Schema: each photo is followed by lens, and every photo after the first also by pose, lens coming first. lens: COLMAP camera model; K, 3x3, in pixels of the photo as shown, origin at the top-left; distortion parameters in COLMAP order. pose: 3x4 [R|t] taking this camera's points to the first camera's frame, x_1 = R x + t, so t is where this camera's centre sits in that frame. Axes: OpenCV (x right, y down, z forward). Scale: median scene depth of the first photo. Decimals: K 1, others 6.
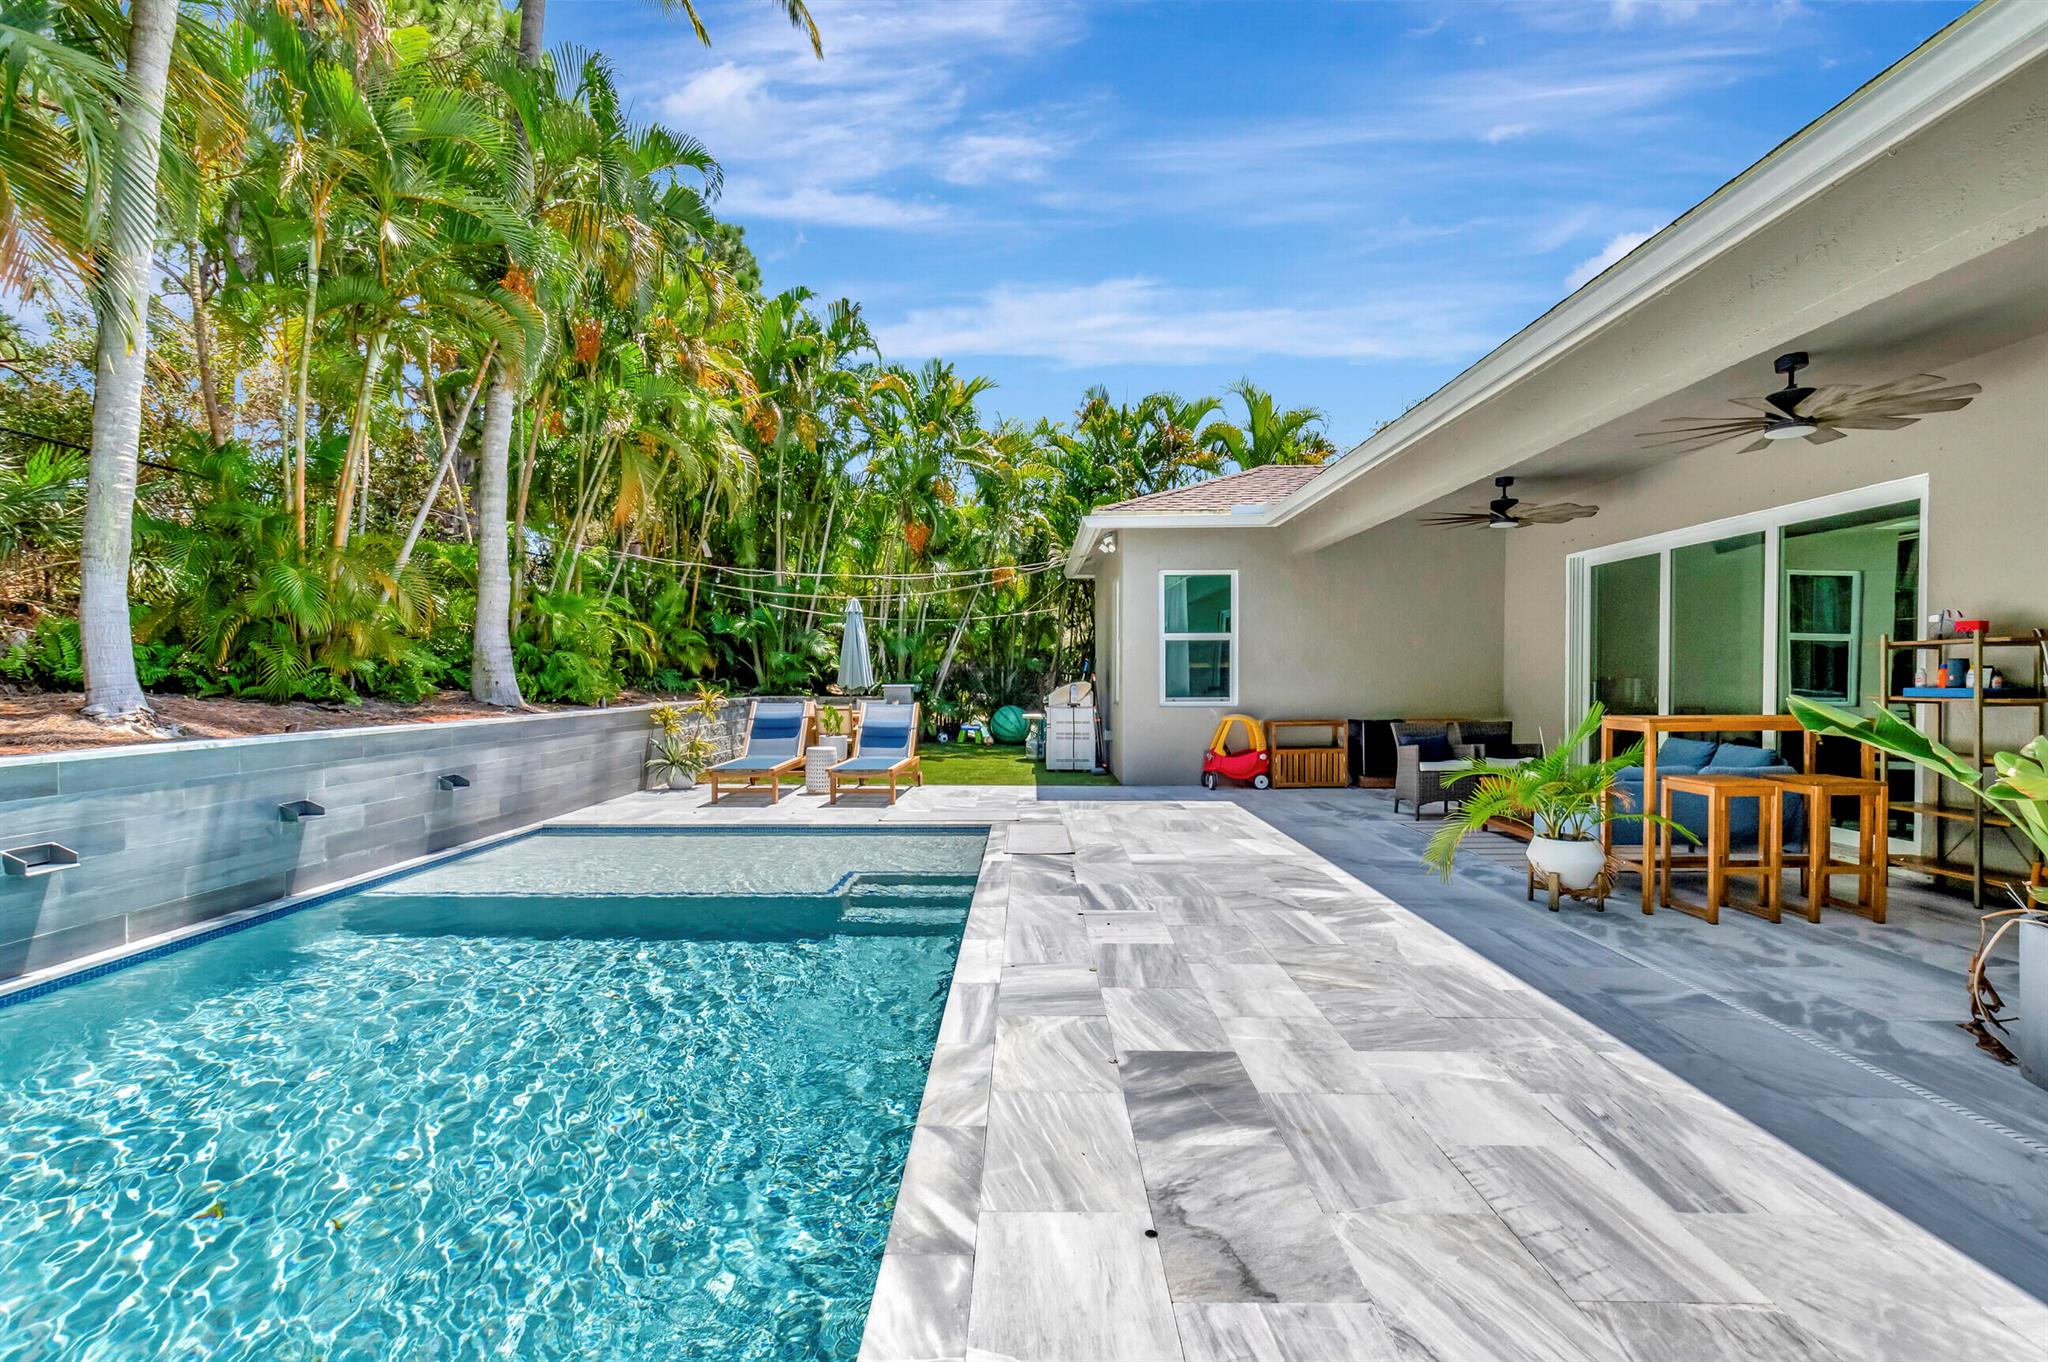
lens RADIAL K [[892.1, 0, 1013.0], [0, 892.1, 692.3], [0, 0, 1]] dist [0.000730, 0.000093]
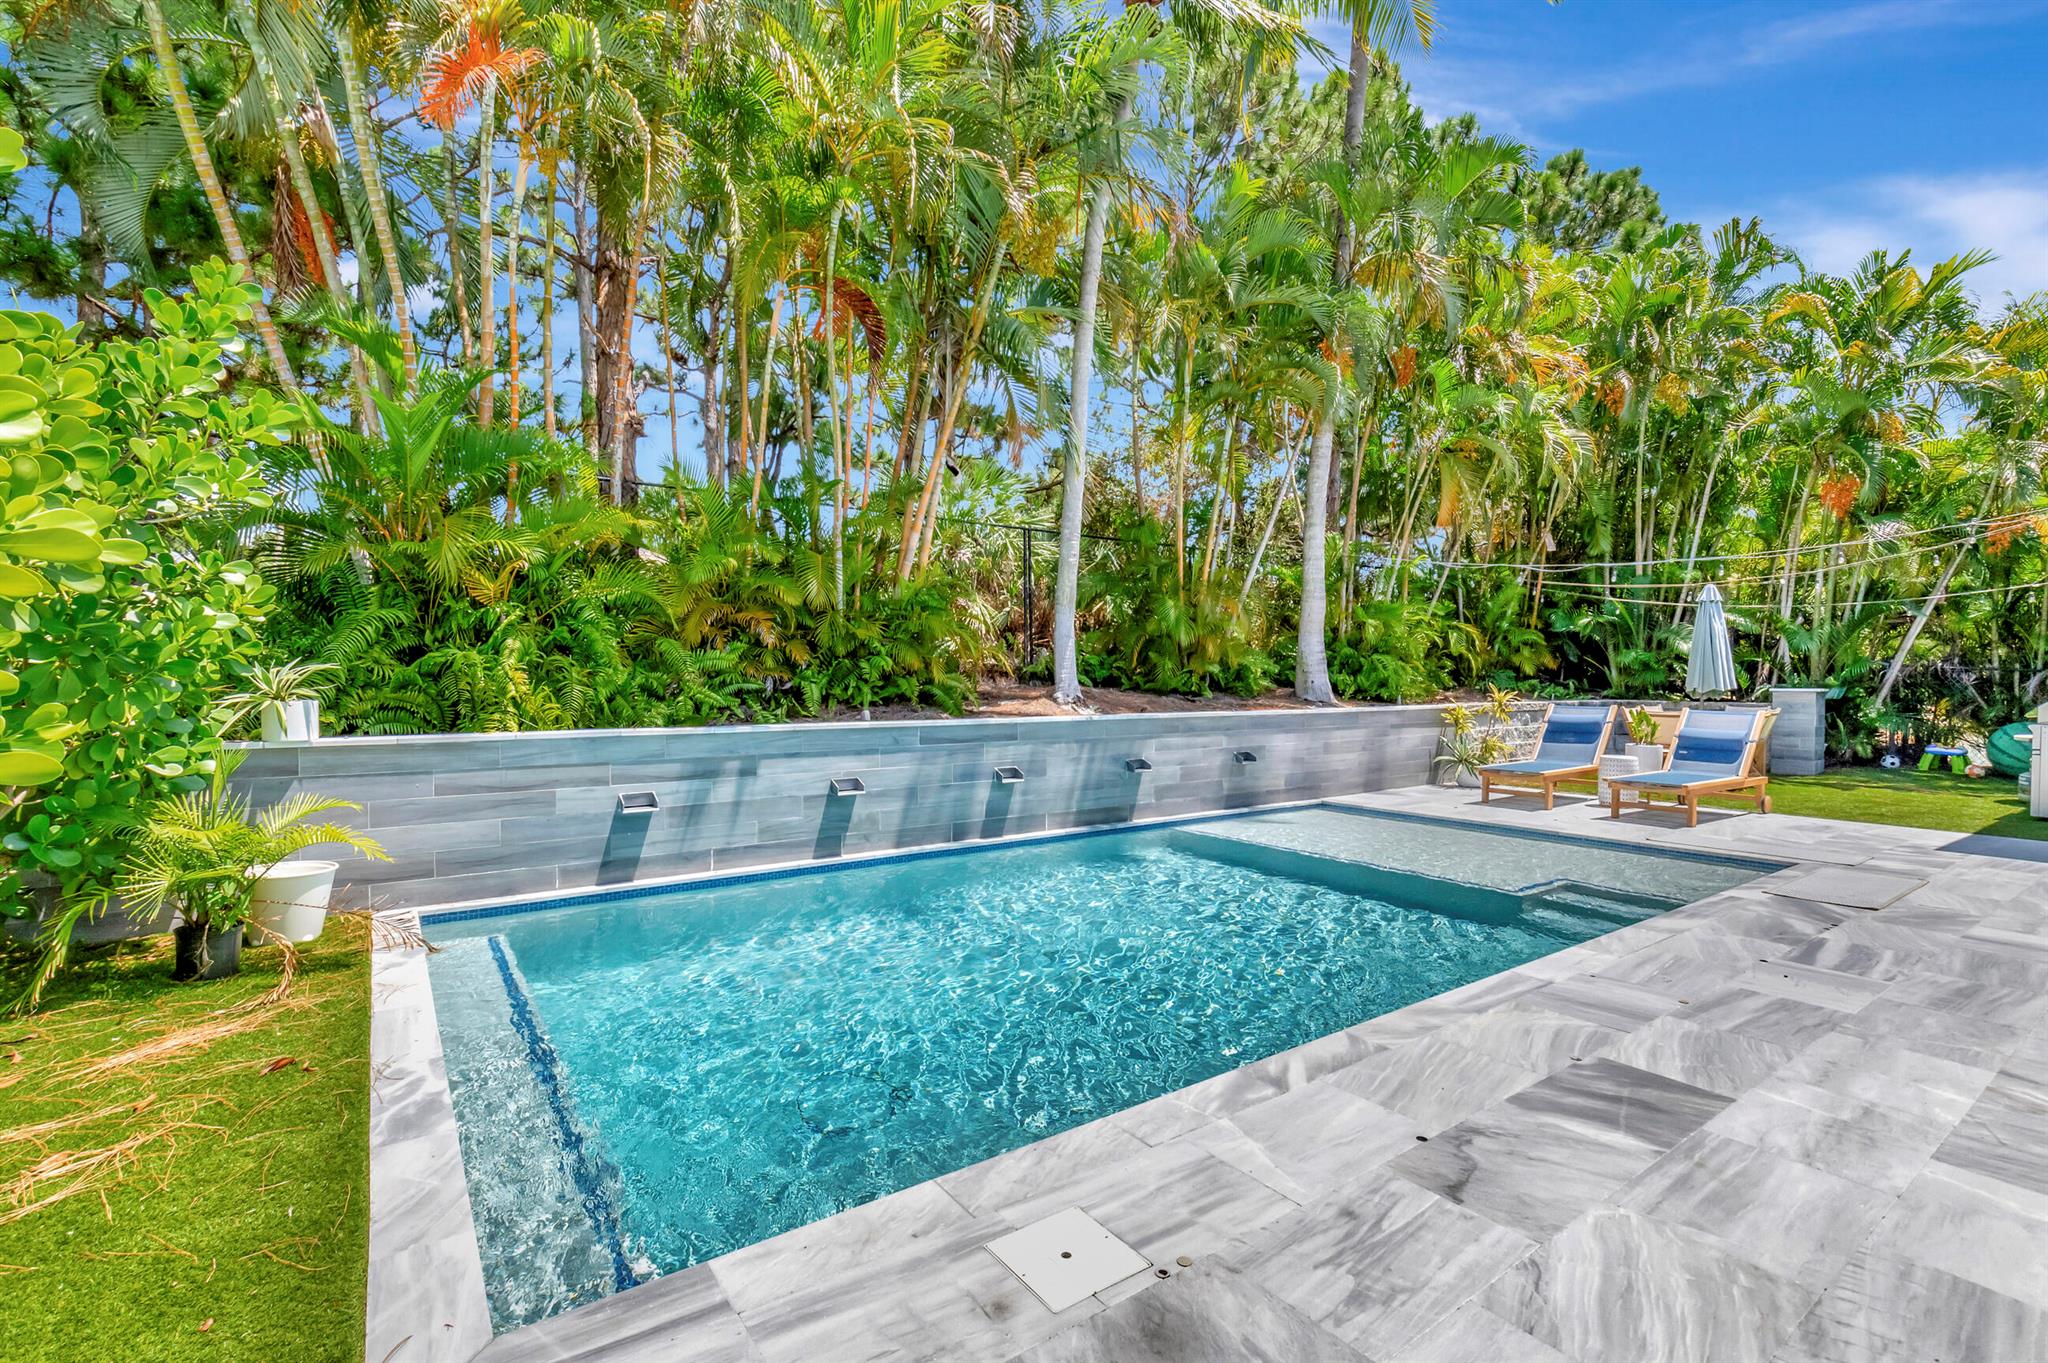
lens RADIAL K [[908.9, 0, 1017.6], [0, 908.9, 686.1], [0, 0, 1]] dist [-0.000329, 0.000064]
pose [[0.587072, 0.010605, -0.809465, 0.169744], [-0.017321, 0.999850, 0.000536, 0.001110], [0.809349, 0.013706, 0.587168, -0.035034]]
